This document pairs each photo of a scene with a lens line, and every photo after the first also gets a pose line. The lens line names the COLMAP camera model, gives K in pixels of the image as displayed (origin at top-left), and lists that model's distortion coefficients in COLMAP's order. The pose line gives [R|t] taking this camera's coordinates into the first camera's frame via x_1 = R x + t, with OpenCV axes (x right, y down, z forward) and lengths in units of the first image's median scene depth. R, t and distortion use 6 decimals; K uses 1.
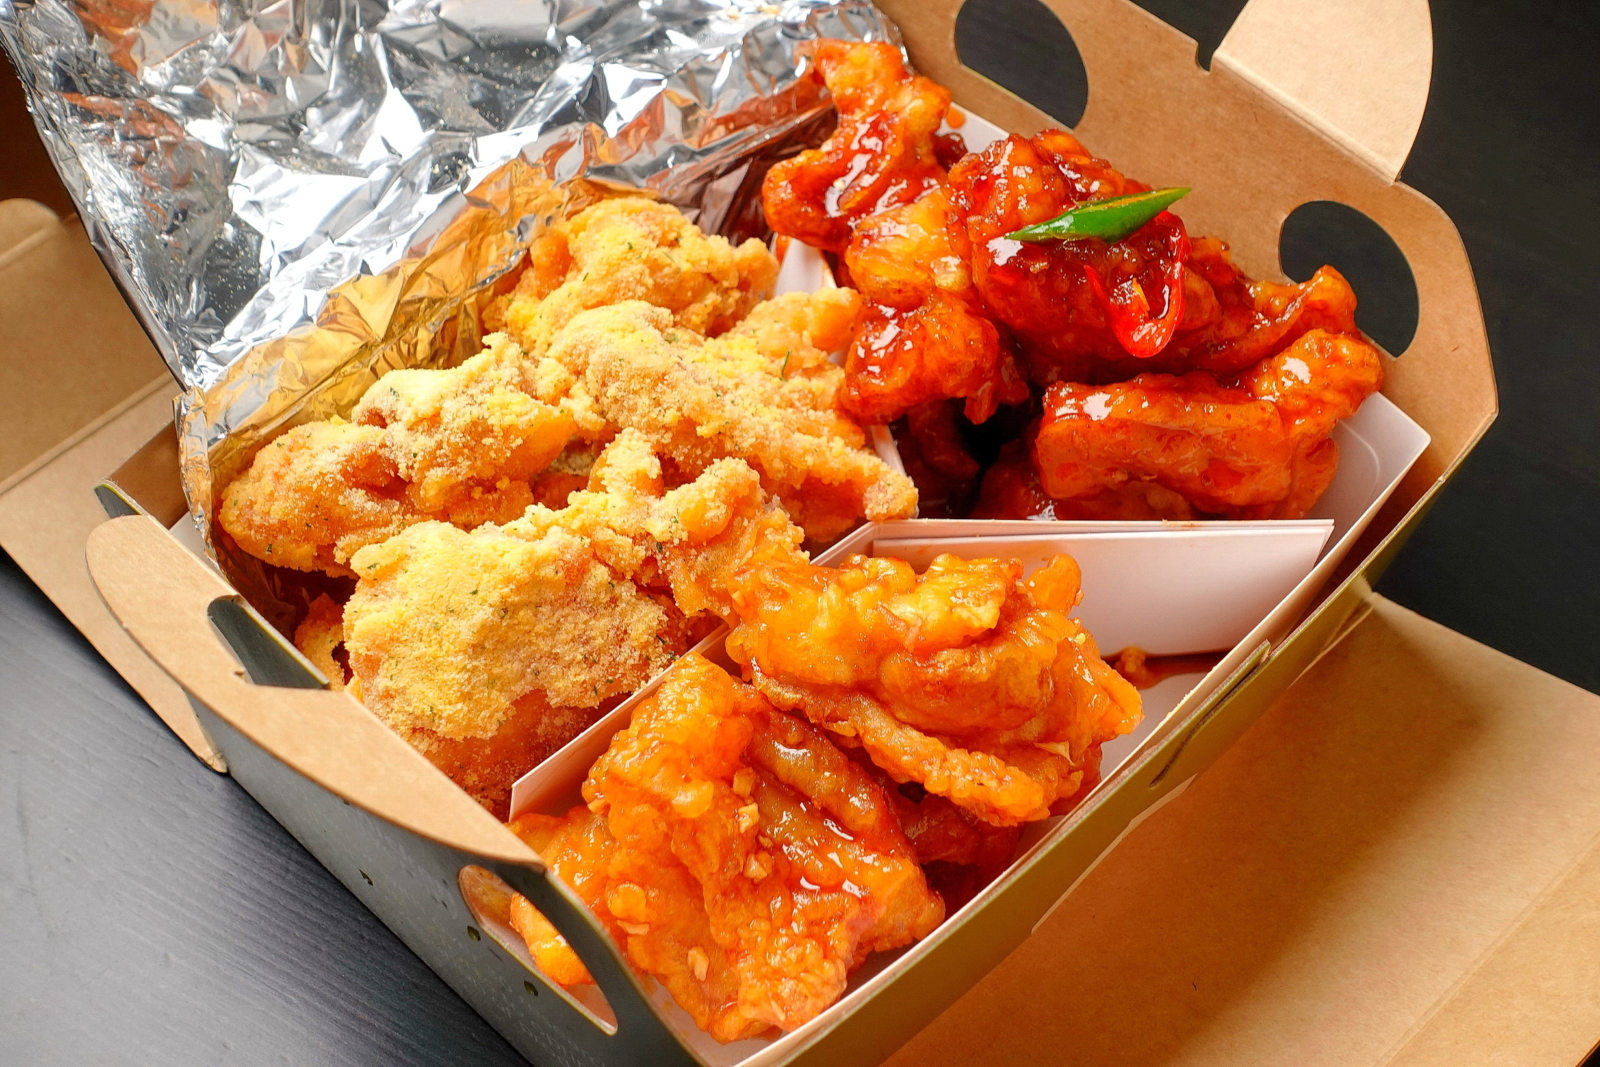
lens RADIAL K [[3178.0, 0, 800.0], [0, 3178.0, 533.5], [0, 0, 1]] dist [-0.090654, -0.324336]
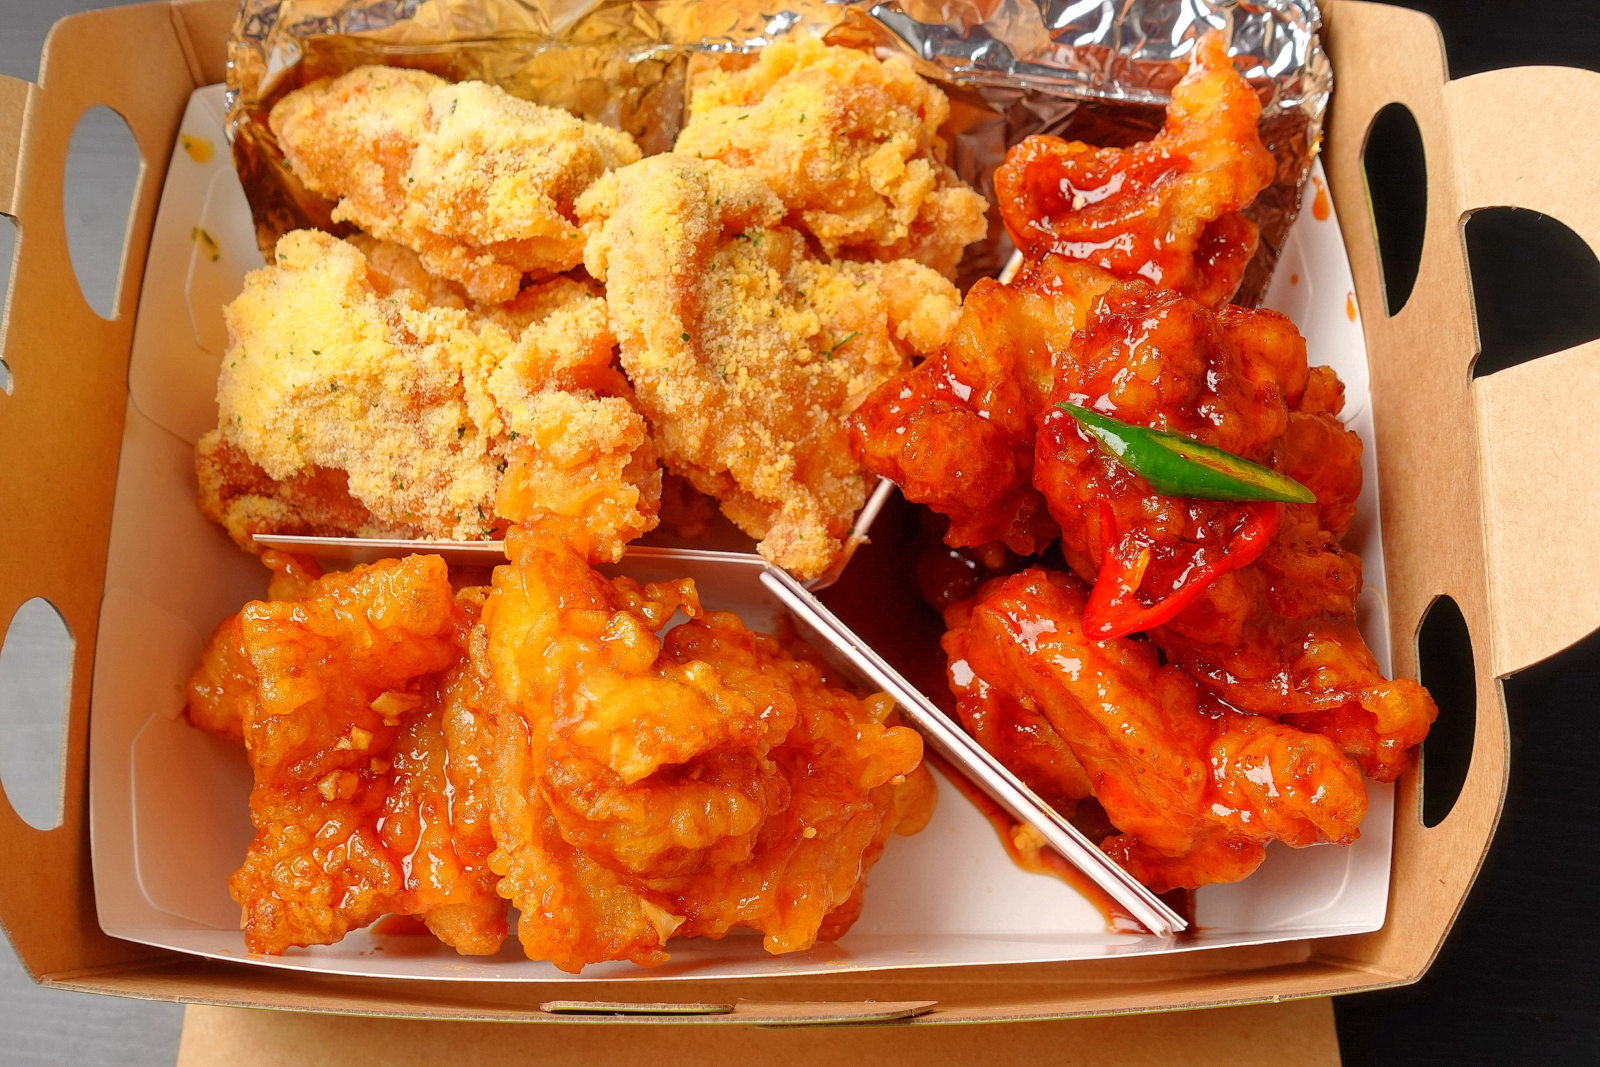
lens RADIAL K [[2379.3, 0, 800.0], [0, 2379.3, 533.5], [0, 0, 1]] dist [-0.011022, 0.034807]
pose [[0.696333, 0.651954, -0.300127, 0.226049], [-0.527016, 0.748327, 0.402817, -0.281588], [0.487212, -0.122323, 0.864674, 0.454133]]
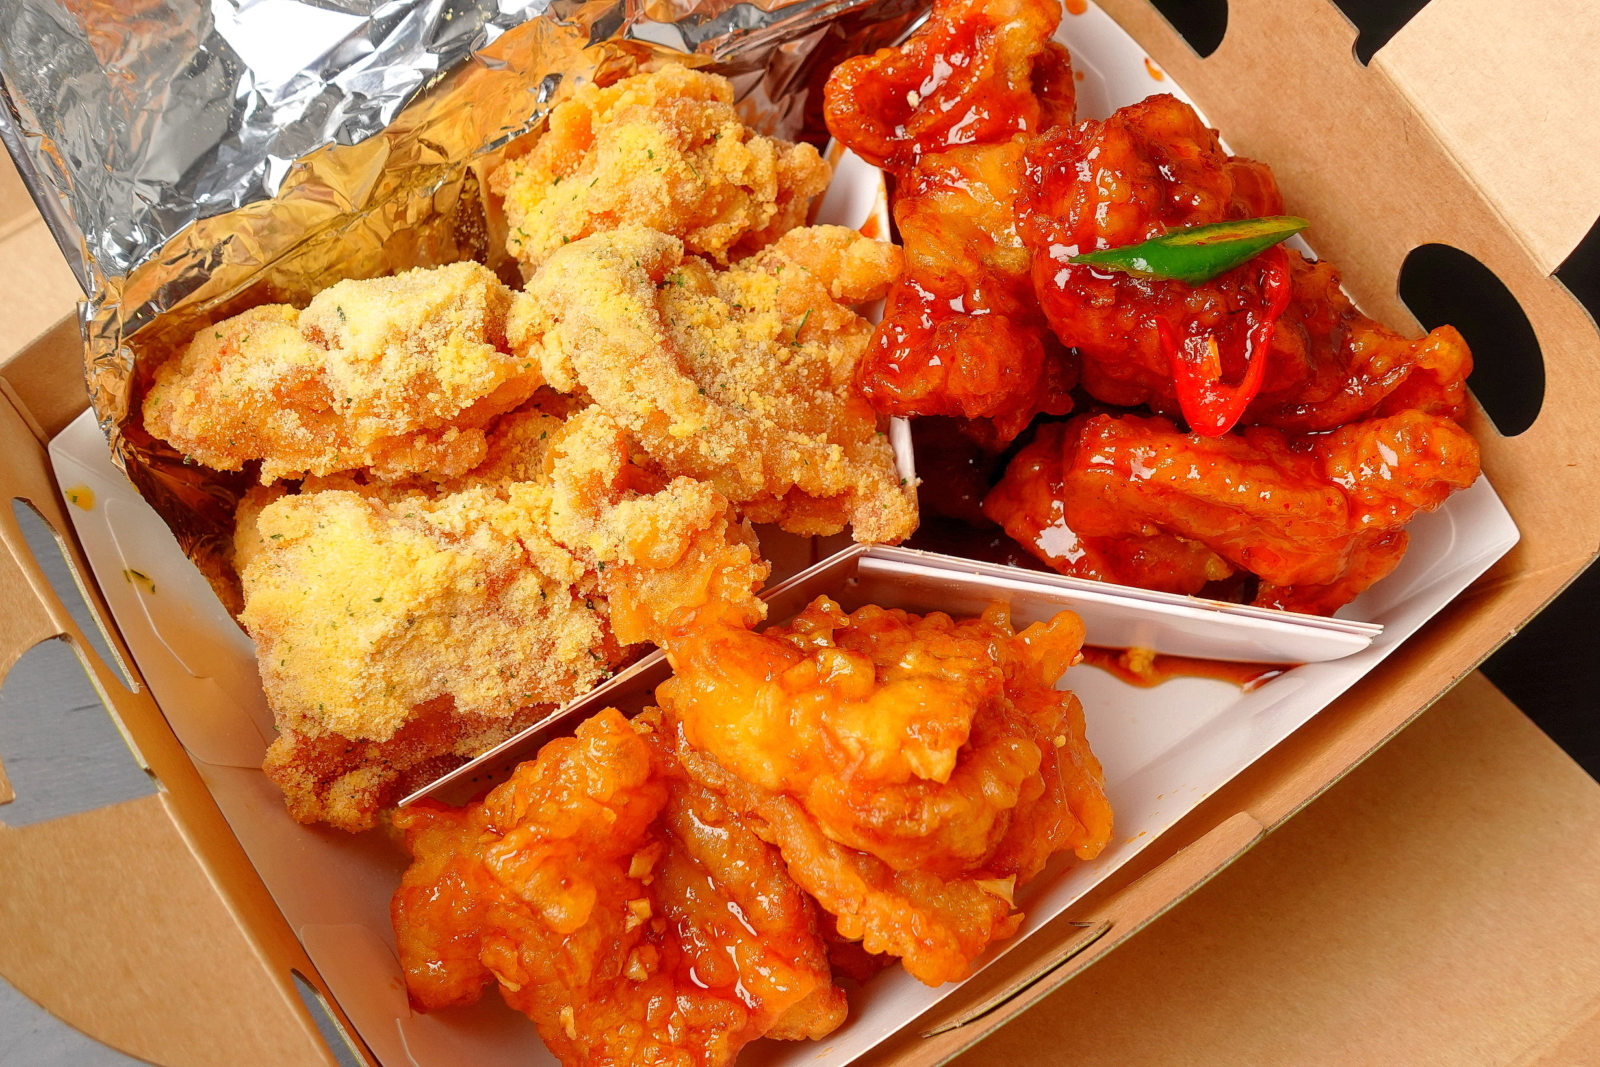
lens RADIAL K [[2374.8, 0, 800.0], [0, 2374.8, 533.5], [0, 0, 1]] dist [-0.082712, 0.104141]
pose [[0.981541, 0.183692, -0.053238, 0.041966], [-0.157920, 0.935466, 0.316172, -0.216175], [0.107880, -0.301929, 0.947207, 0.385086]]
